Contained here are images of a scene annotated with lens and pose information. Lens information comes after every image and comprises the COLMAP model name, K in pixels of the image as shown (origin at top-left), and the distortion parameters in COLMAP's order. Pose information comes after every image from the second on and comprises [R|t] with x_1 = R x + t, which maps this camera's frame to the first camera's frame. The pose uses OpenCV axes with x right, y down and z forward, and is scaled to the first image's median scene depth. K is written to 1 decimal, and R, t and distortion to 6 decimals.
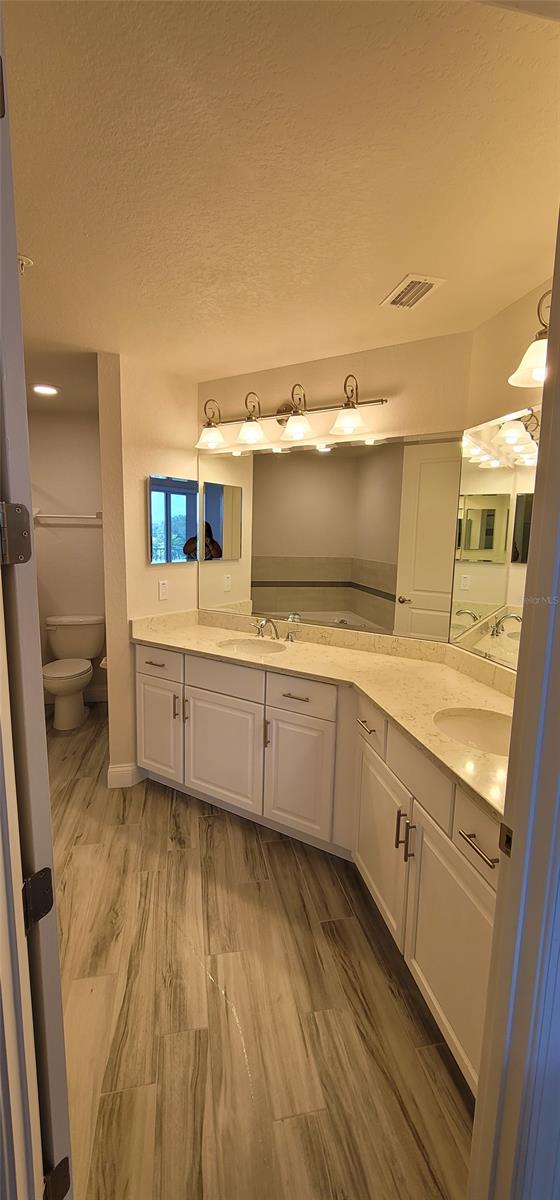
lens RADIAL K [[492.3, 0, 281.9], [0, 492.3, 608.2], [0, 0, 1]] dist [-0.003665, 0.000332]
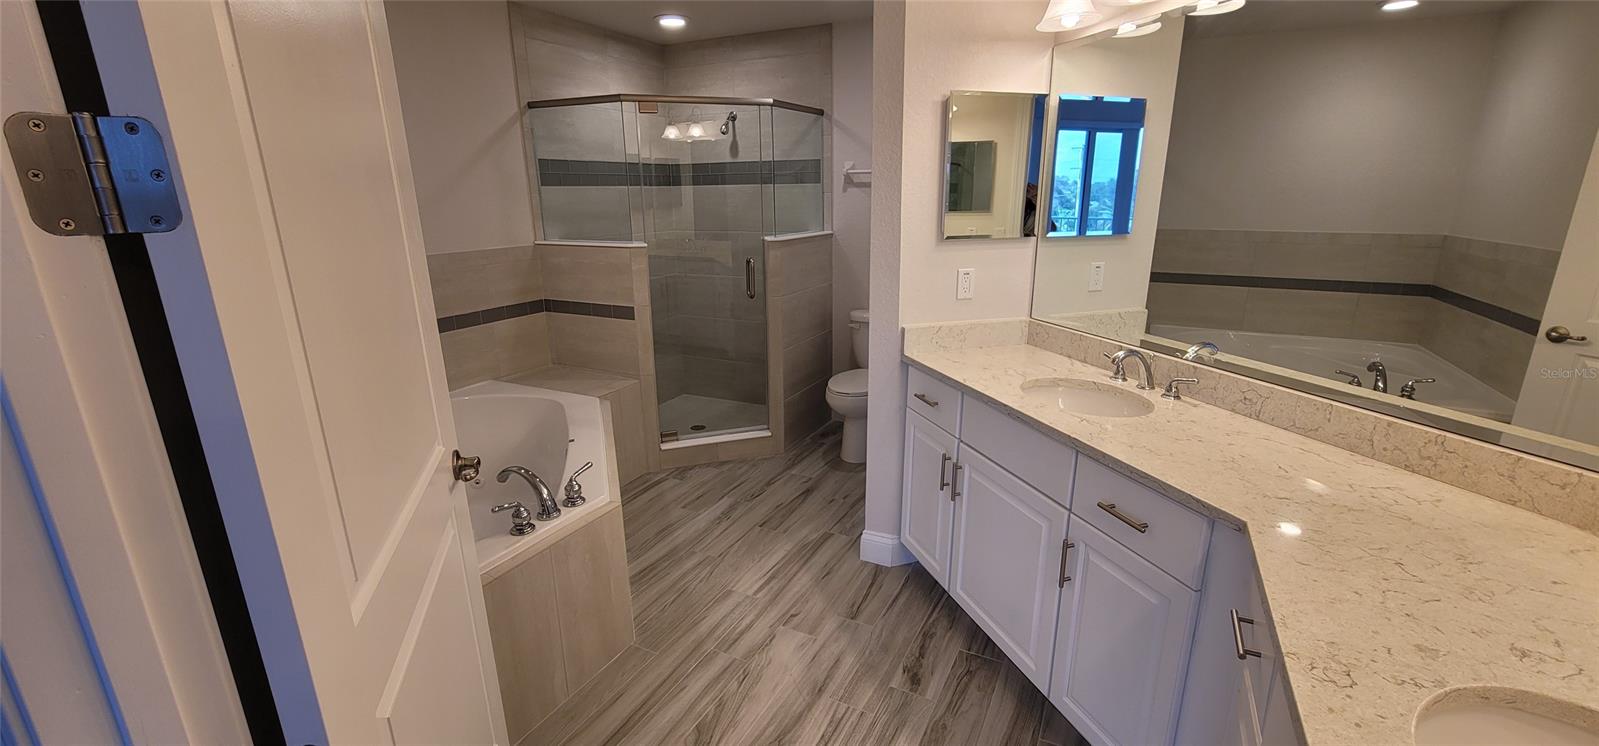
lens RADIAL K [[656.0, 0, 805.2], [0, 656.0, 376.7], [0, 0, 1]] dist [-0.003665, 0.000332]
pose [[0.785296, 0.140492, -0.602970, 0.126367], [-0.071018, 0.987925, 0.137695, -0.021855], [0.615034, -0.065309, 0.785791, 0.233577]]
